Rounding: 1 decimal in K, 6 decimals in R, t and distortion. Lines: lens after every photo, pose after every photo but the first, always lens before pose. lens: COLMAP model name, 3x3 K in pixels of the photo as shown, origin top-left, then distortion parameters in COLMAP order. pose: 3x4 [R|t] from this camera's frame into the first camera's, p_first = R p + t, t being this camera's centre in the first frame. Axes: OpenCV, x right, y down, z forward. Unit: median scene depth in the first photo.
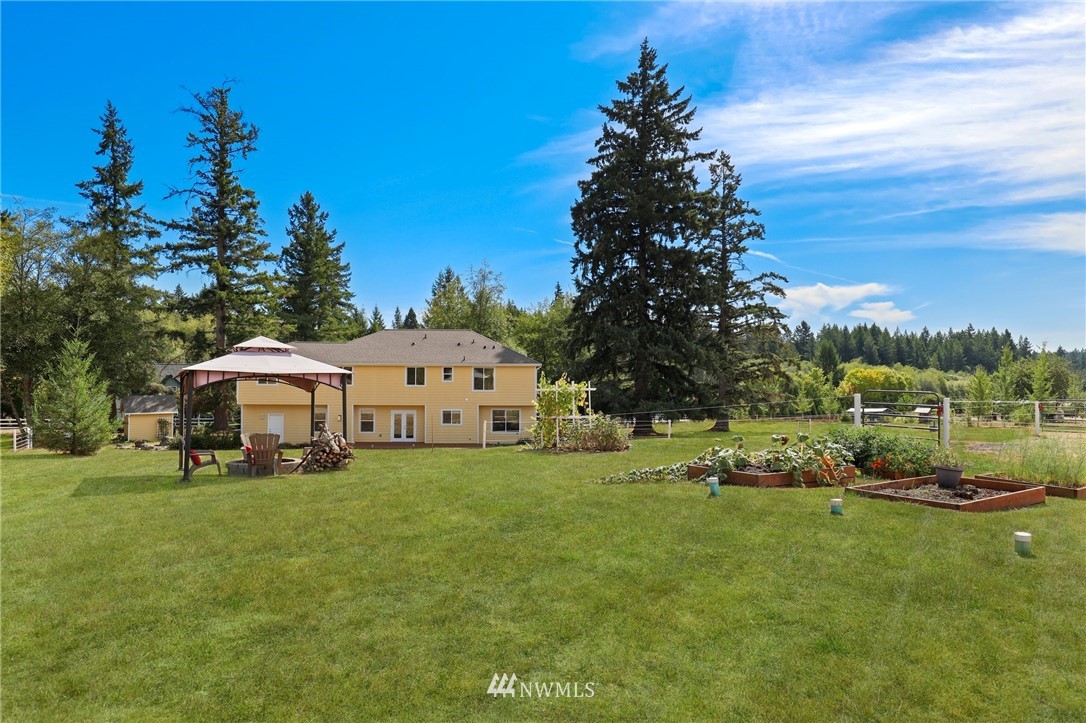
lens RADIAL K [[703.6, 0, 543.0], [0, 703.6, 361.5], [0, 0, 1]] dist [-0.007218, -0.001110]
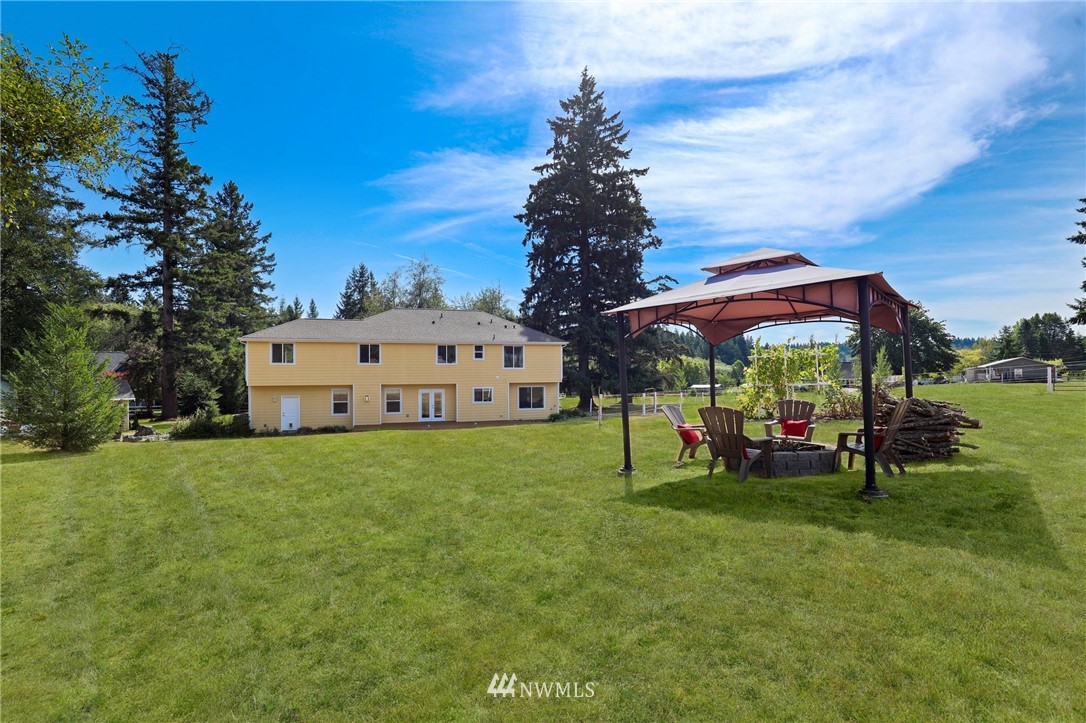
lens RADIAL K [[553.9, 0, 543.0], [0, 553.9, 361.5], [0, 0, 1]] dist [-0.022712, 0.001768]
pose [[0.955677, -0.005587, 0.294365, -0.191849], [0.002547, 0.999939, 0.010711, 0.015746], [-0.294407, -0.009487, 0.955633, 0.150546]]
